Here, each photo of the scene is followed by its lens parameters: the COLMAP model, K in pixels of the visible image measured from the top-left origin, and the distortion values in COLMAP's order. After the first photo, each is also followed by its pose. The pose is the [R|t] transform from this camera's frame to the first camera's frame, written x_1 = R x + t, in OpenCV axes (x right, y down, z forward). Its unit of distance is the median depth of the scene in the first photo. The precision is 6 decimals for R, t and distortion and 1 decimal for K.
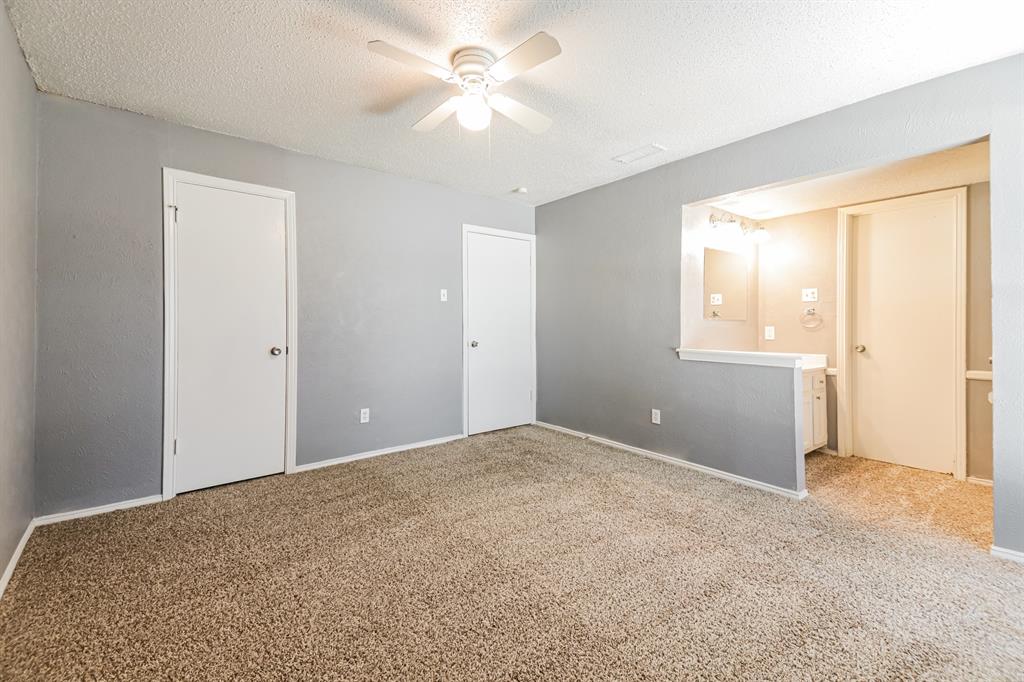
lens RADIAL K [[457.4, 0, 515.8], [0, 457.4, 340.3], [0, 0, 1]] dist [0.003093, -0.001029]
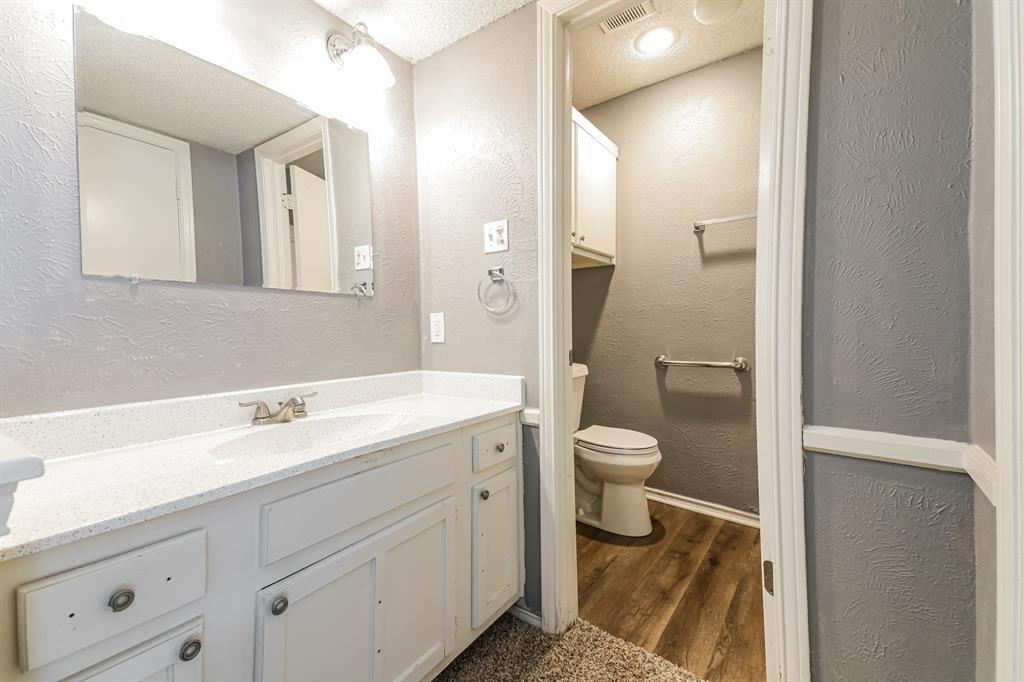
lens RADIAL K [[457.4, 0, 514.6], [0, 457.4, 338.4], [0, 0, 1]] dist [0.003093, -0.001029]
pose [[0.955663, -0.012005, 0.294218, 0.549558], [0.012681, 0.999920, -0.000389, -0.002861], [-0.294190, 0.004102, 0.955738, 0.603647]]
